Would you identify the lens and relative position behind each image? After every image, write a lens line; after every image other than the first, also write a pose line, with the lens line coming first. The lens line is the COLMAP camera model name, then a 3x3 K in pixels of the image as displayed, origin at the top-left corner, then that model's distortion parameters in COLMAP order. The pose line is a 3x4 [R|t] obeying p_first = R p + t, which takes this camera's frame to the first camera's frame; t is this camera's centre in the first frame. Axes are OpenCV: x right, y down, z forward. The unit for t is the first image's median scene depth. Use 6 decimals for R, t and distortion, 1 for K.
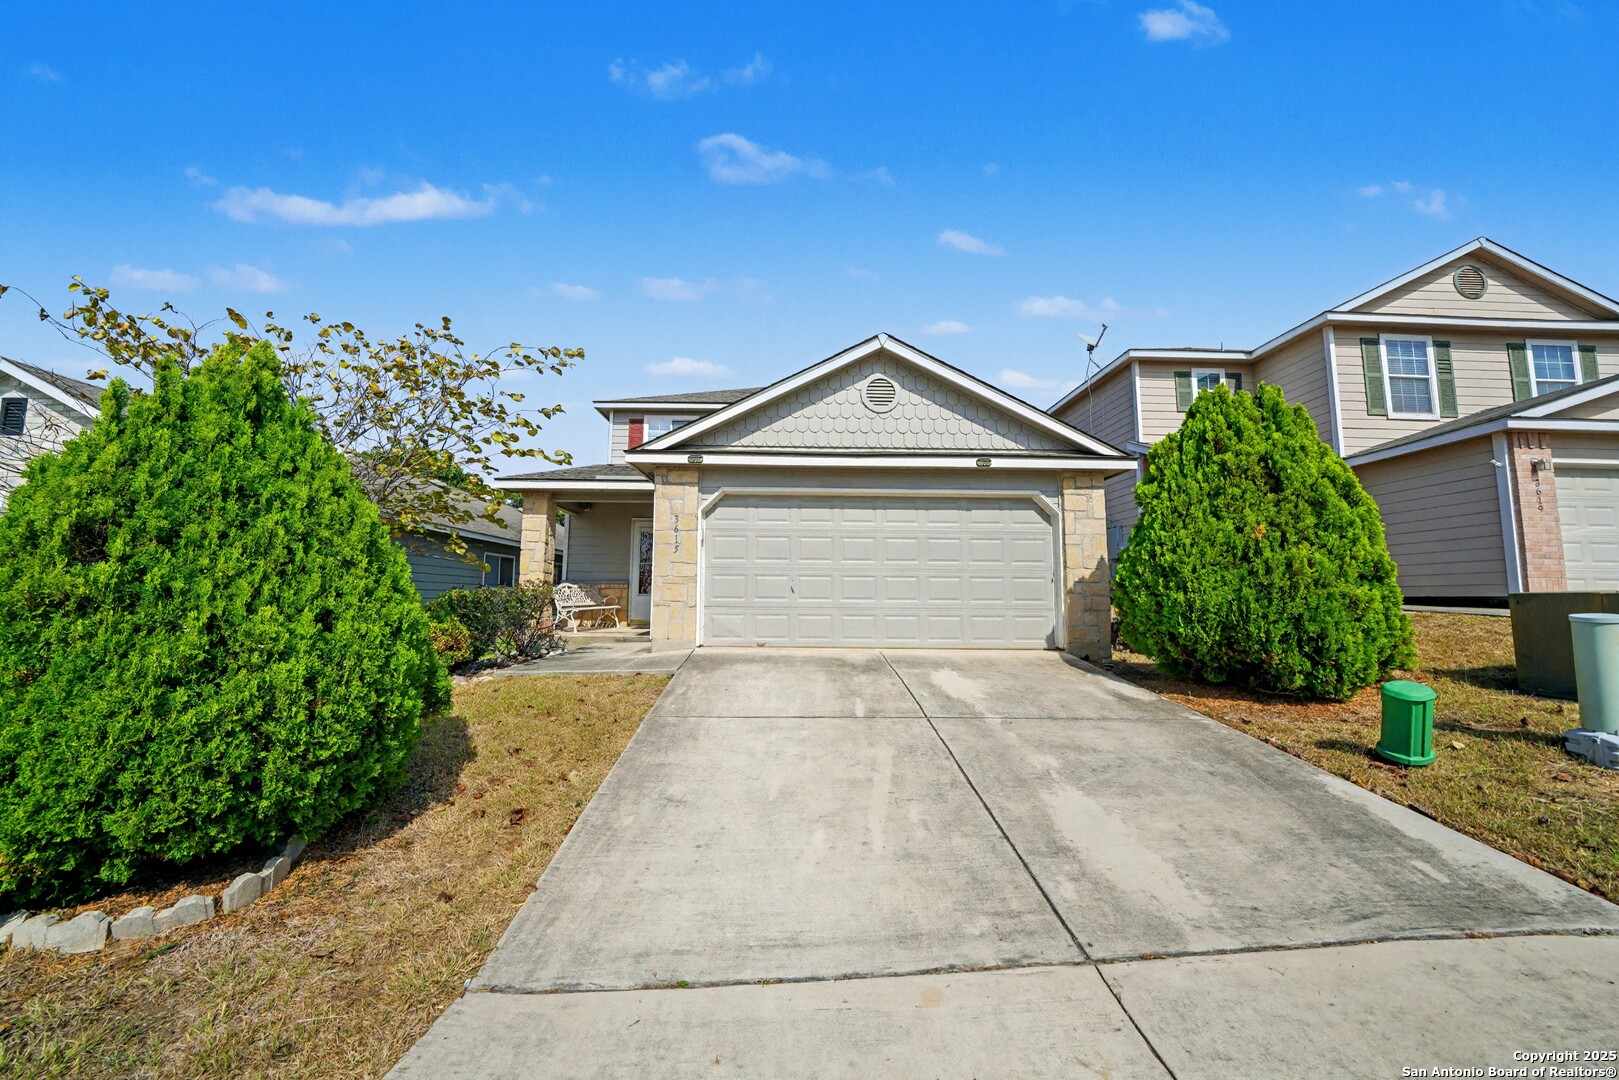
lens RADIAL K [[553.3, 0, 803.9], [0, 553.3, 545.3], [0, 0, 1]] dist [-0.021556, 0.001423]
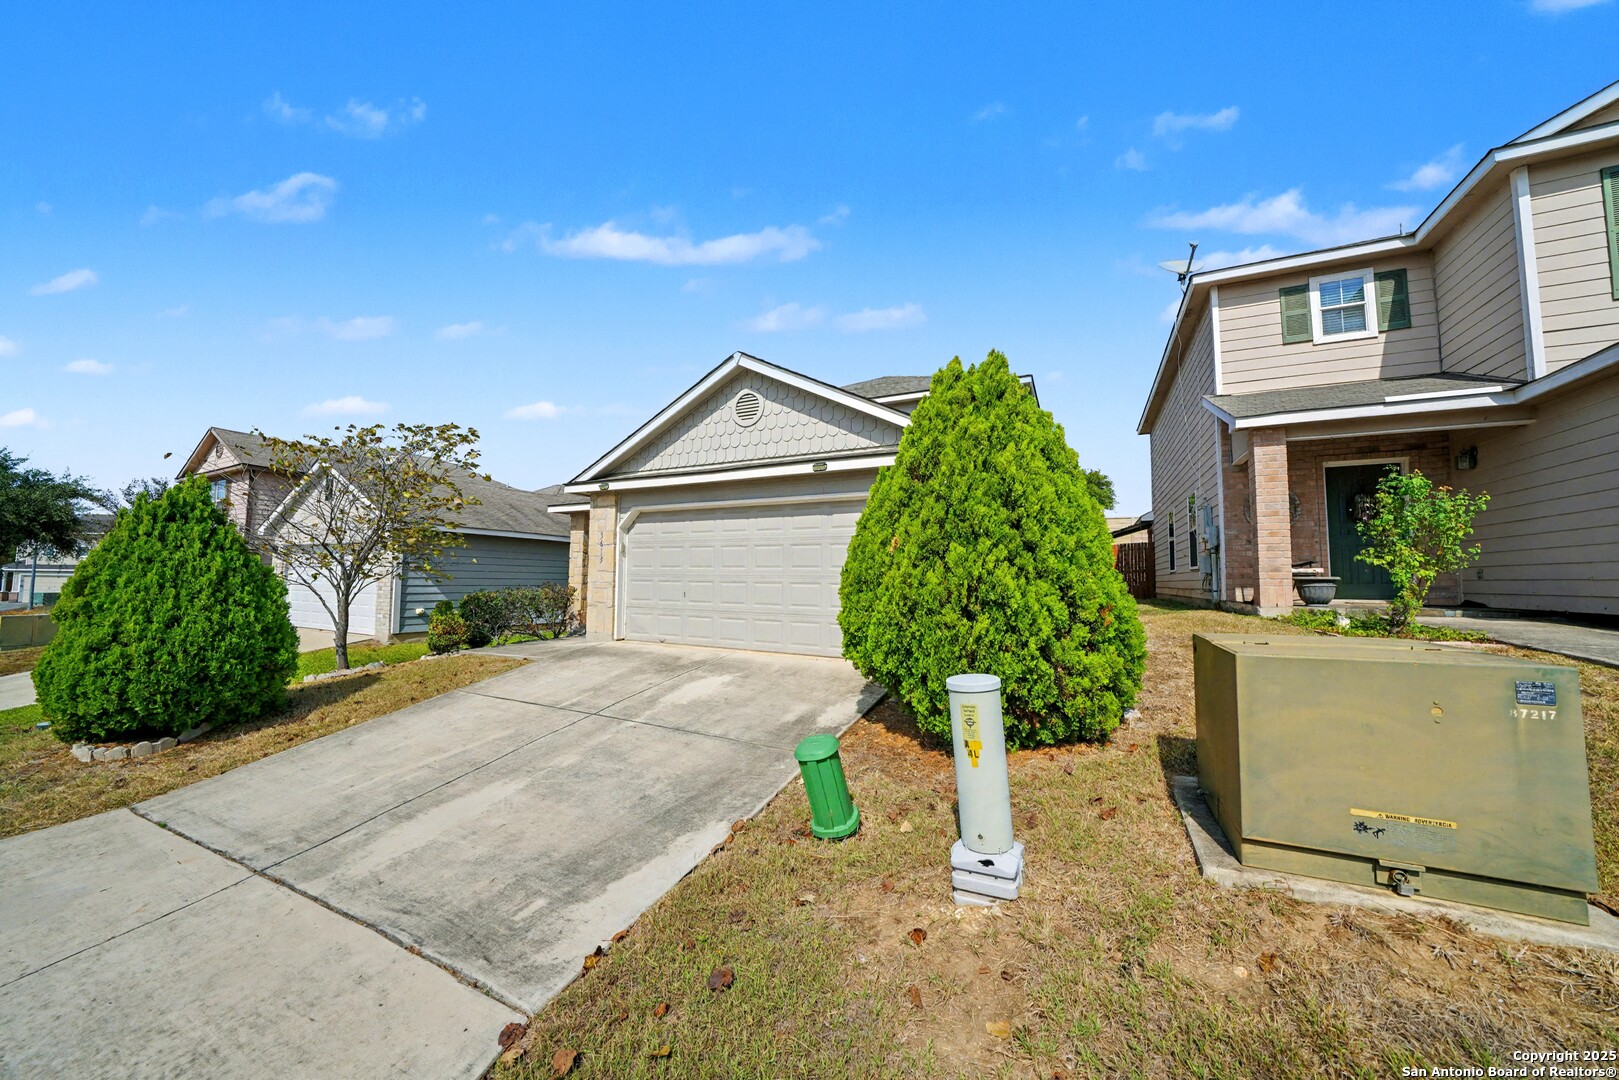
lens RADIAL K [[553.3, 0, 804.6], [0, 553.3, 542.3], [0, 0, 1]] dist [-0.021556, 0.001423]
pose [[0.887396, -0.030270, -0.460013, 0.726427], [0.040022, 0.999133, 0.011461, -0.028228], [0.459267, -0.028581, 0.887838, 0.112878]]
